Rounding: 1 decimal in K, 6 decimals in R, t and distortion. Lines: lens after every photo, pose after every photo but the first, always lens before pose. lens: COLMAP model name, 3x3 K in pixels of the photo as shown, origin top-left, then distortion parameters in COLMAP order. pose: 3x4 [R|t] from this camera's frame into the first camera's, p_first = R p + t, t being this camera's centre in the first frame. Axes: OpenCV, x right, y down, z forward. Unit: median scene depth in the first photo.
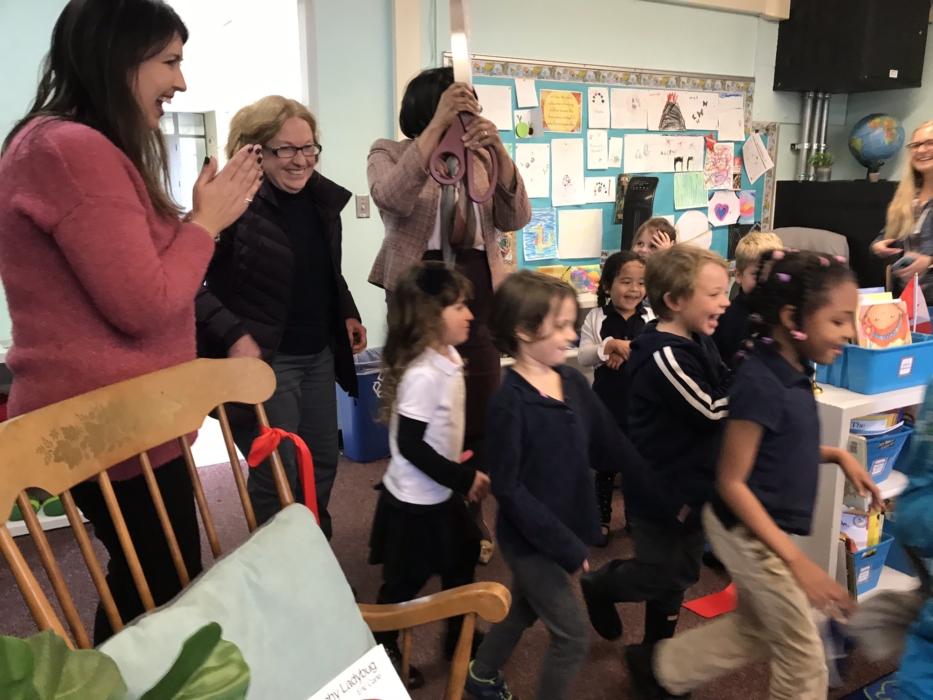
lens RADIAL K [[765.6, 0, 482.1], [0, 765.6, 356.7], [0, 0, 1]] dist [-0.004767, 0.004237]
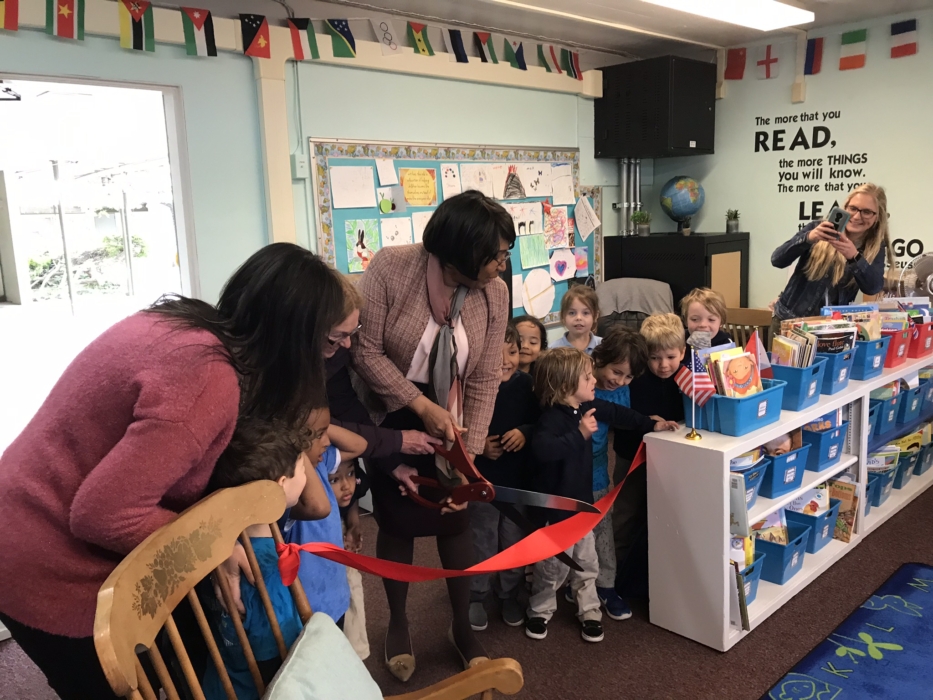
lens RADIAL K [[761.1, 0, 465.2], [0, 761.1, 346.2], [0, 0, 1]] dist [0.007627, -0.005210]
pose [[0.973103, -0.075333, 0.217706, -0.076729], [0.089533, 0.994402, -0.056104, -0.031012], [-0.212261, 0.074087, 0.974401, -0.034001]]
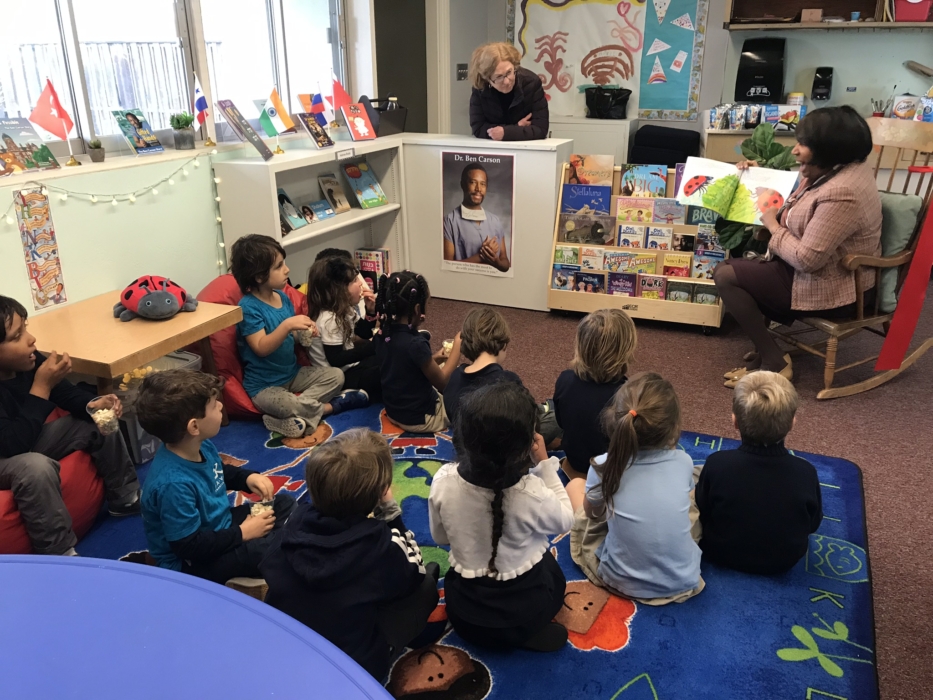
lens RADIAL K [[761.9, 0, 469.1], [0, 761.9, 346.7], [0, 0, 1]] dist [0.006720, -0.007138]
pose [[-0.803032, 0.214849, -0.555859, 0.698439], [-0.131324, 0.846021, 0.516722, -0.137853], [0.581286, 0.487942, -0.651168, 0.580782]]
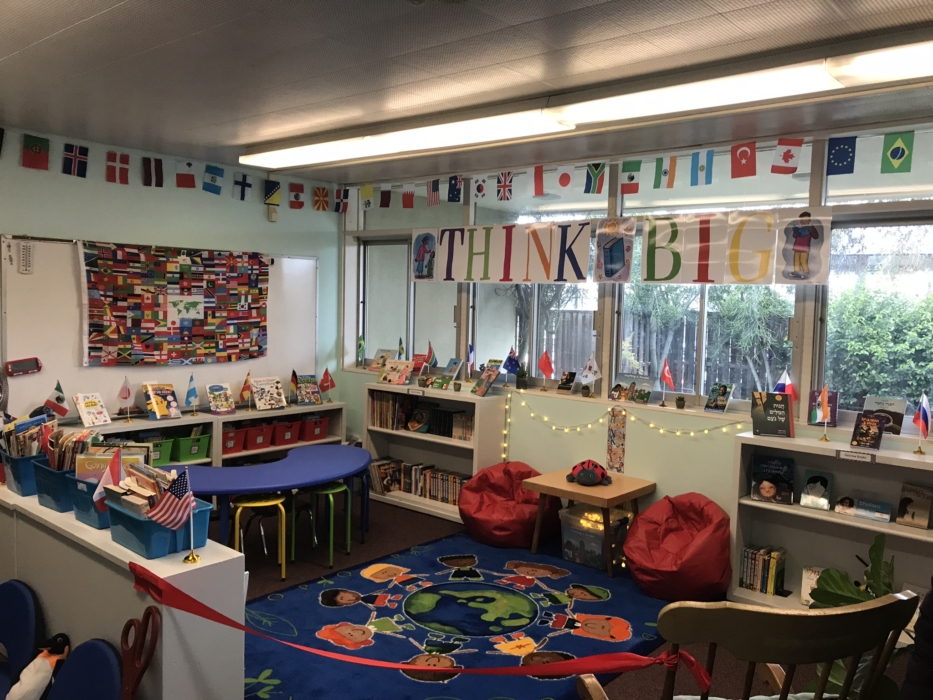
lens RADIAL K [[761.1, 0, 465.2], [0, 761.1, 346.2], [0, 0, 1]] dist [0.007627, -0.005210]
pose [[-0.326357, -0.066079, 0.942934, -0.386889], [0.188571, 0.972950, 0.133448, -0.176072], [-0.926246, 0.221362, -0.305069, 0.470042]]
